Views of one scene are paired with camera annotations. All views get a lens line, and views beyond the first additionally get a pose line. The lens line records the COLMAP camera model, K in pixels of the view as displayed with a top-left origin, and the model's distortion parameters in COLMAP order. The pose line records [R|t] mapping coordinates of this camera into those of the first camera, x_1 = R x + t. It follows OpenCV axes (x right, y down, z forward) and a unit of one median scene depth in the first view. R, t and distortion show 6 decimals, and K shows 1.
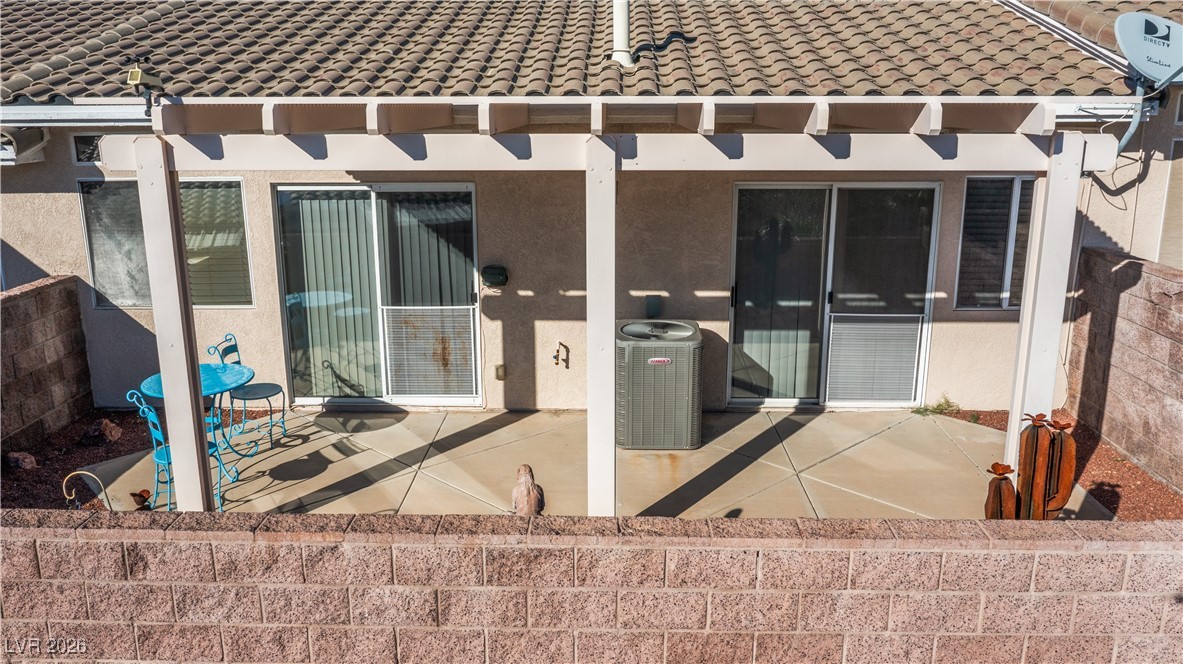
lens RADIAL K [[934.3, 0, 591.5], [0, 934.3, 332.0], [0, 0, 1]] dist [-0.019232, 0.006455]
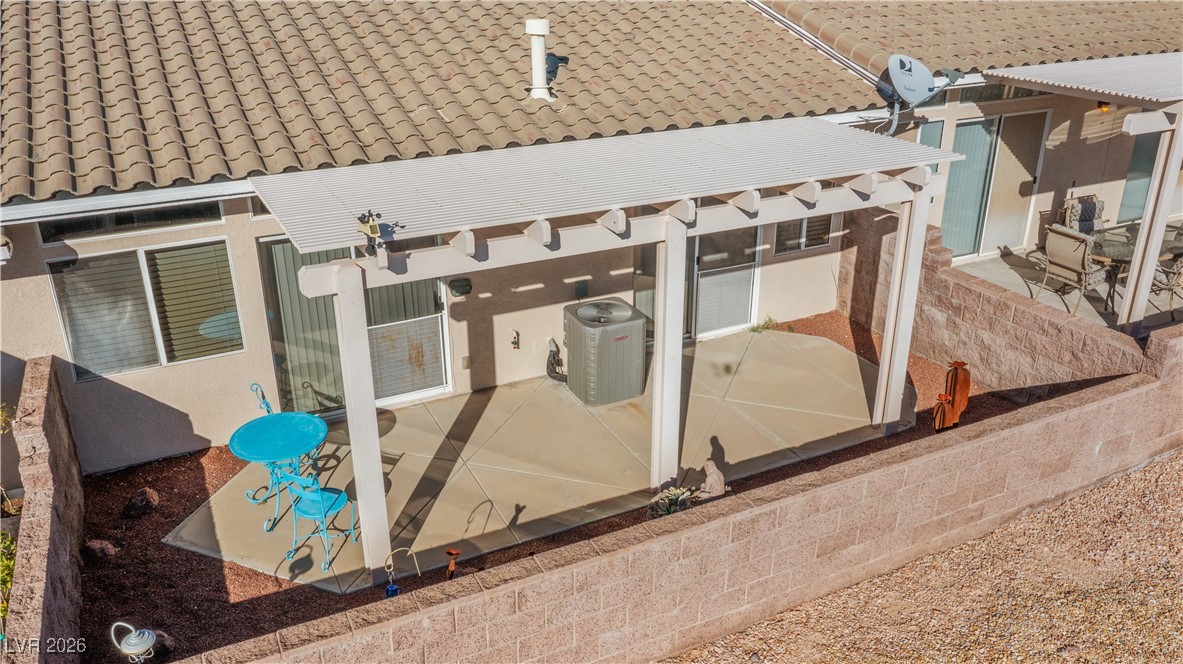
lens RADIAL K [[934.3, 0, 591.5], [0, 934.3, 332.0], [0, 0, 1]] dist [-0.019232, 0.006455]
pose [[0.882632, -0.187053, 0.431245, -0.490874], [0.115963, 0.975707, 0.185870, -0.209734], [-0.455536, -0.114046, 0.882882, -0.128805]]
